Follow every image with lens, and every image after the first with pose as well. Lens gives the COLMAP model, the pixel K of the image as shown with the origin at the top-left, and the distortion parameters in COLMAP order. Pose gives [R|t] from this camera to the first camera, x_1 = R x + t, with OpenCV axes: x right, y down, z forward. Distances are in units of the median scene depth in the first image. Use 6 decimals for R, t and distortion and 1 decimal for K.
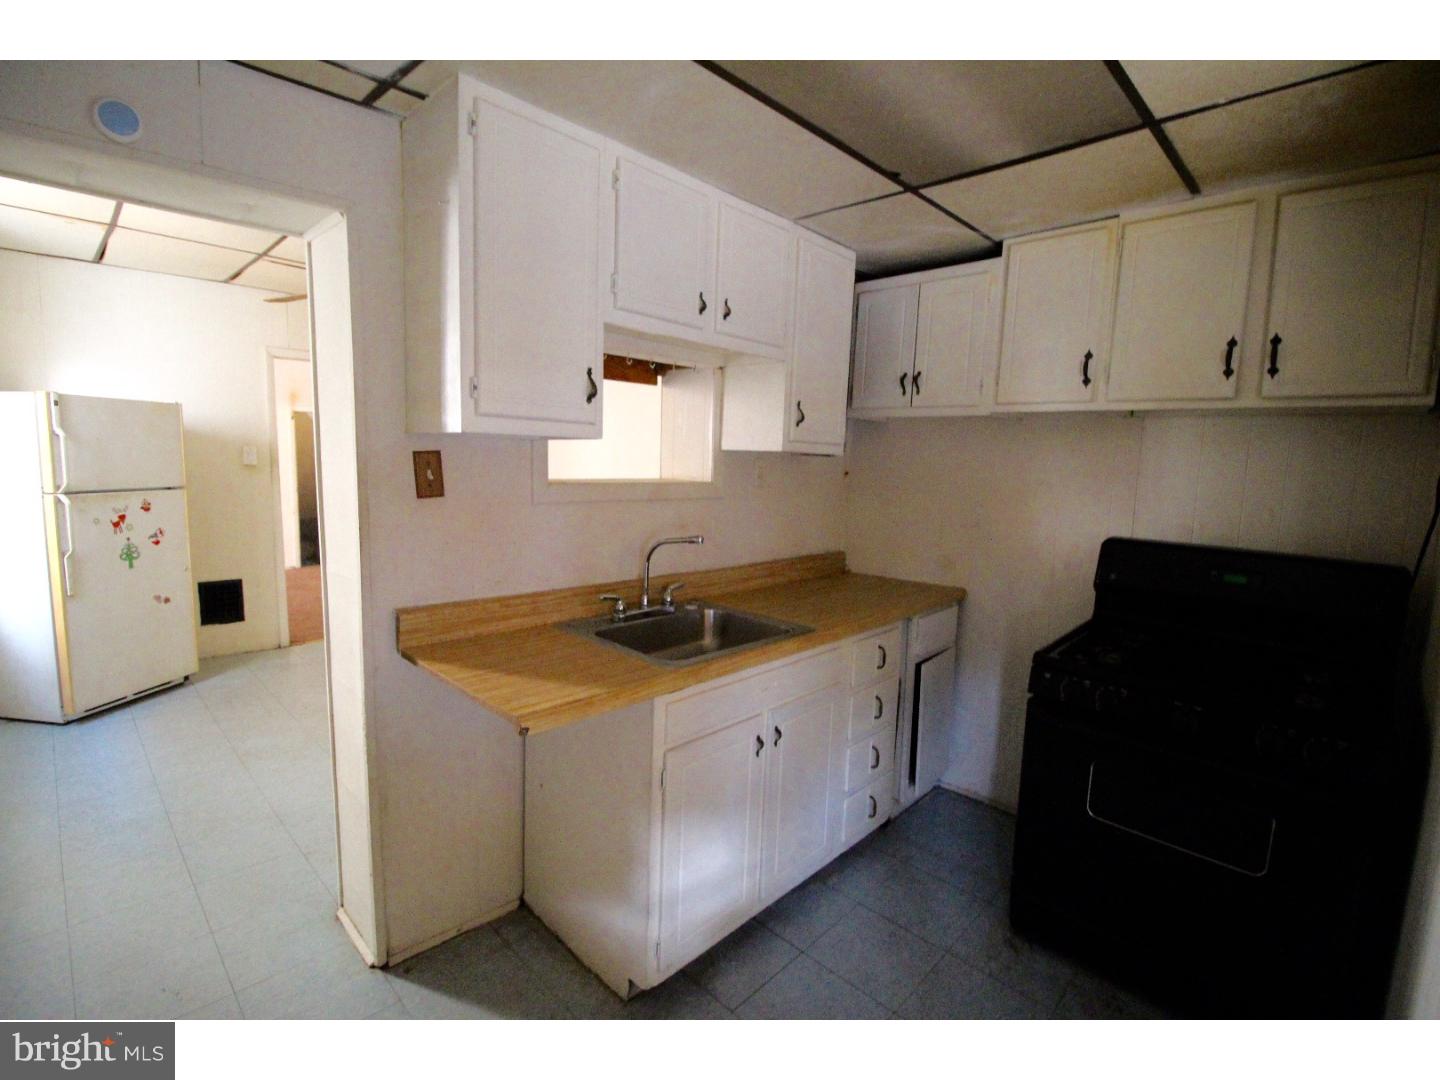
lens RADIAL K [[659.5, 0, 723.4], [0, 659.5, 537.3], [0, 0, 1]] dist [-0.025127, -0.003780]
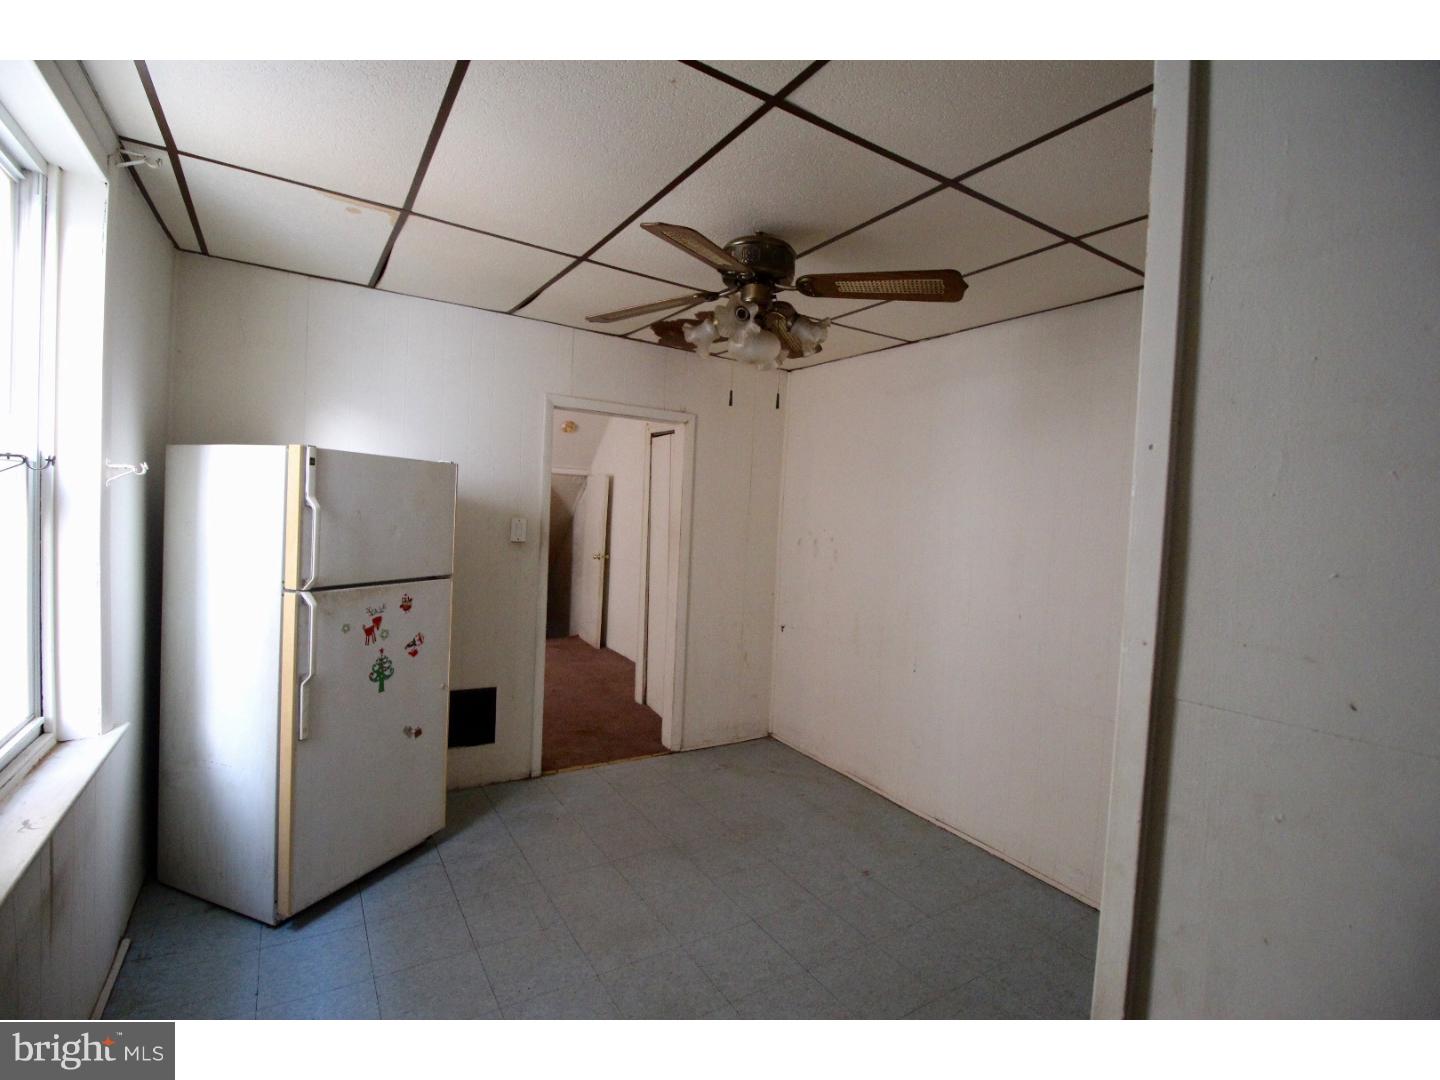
lens RADIAL K [[659.5, 0, 715.4], [0, 659.5, 538.2], [0, 0, 1]] dist [-0.025127, -0.003780]
pose [[0.967461, 0.036439, -0.250383, -0.389515], [-0.058464, 0.994990, -0.081098, -0.084089], [0.246173, 0.093098, 0.964744, 0.379571]]
